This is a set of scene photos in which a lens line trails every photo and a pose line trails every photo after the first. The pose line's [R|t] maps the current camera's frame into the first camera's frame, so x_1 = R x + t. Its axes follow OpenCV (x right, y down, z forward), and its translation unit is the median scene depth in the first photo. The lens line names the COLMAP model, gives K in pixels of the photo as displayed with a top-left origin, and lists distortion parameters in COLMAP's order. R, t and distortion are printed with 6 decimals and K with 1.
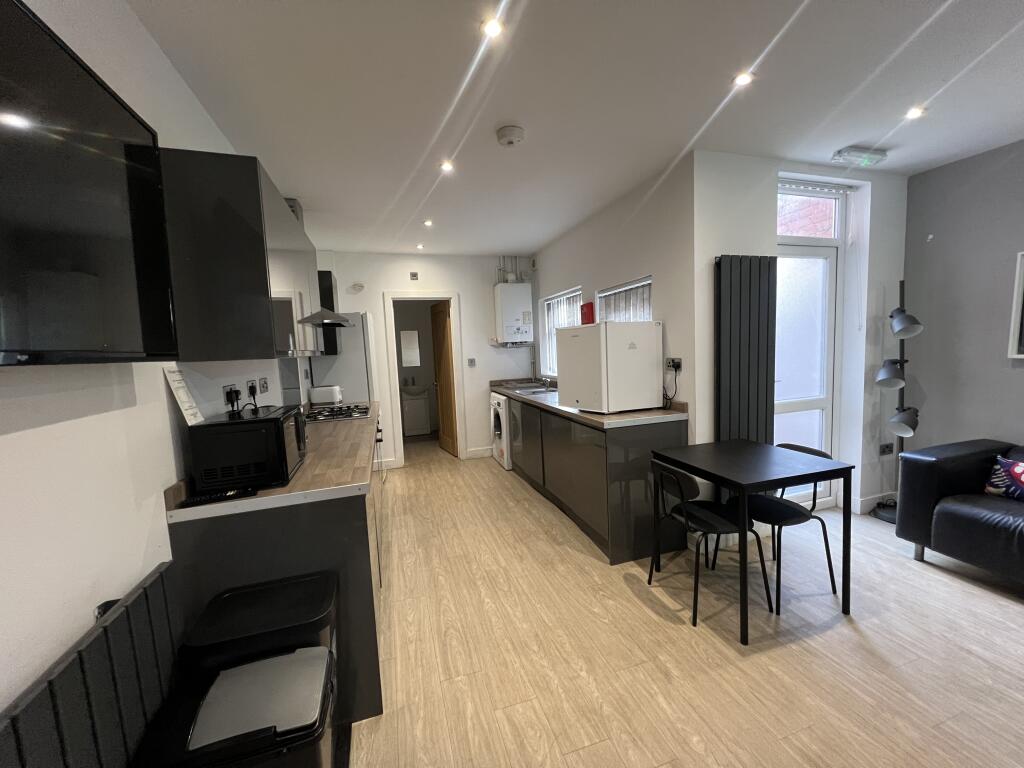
lens RADIAL K [[404.1, 0, 513.5], [0, 404.1, 384.7], [0, 0, 1]] dist [-0.000686, -0.000083]
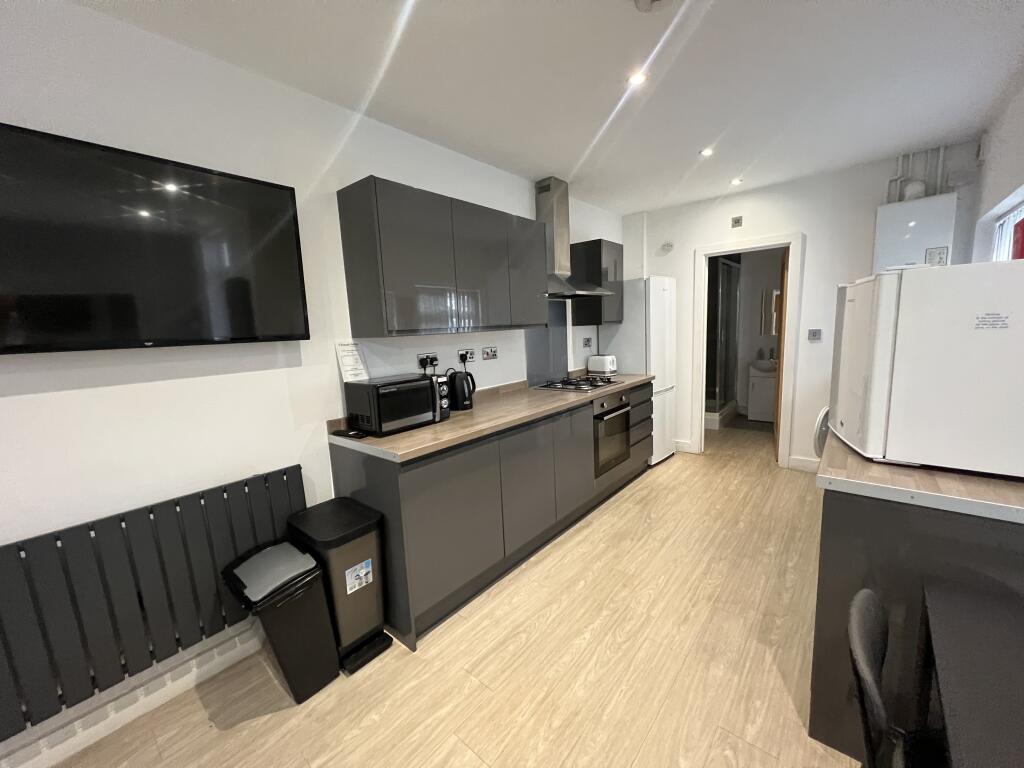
lens RADIAL K [[404.1, 0, 514.8], [0, 404.1, 386.4], [0, 0, 1]] dist [-0.000686, -0.000083]
pose [[0.535245, 0.141610, -0.832742, 0.407132], [-0.056103, 0.989630, 0.132229, -0.060158], [0.842831, -0.024056, 0.537640, 0.386125]]
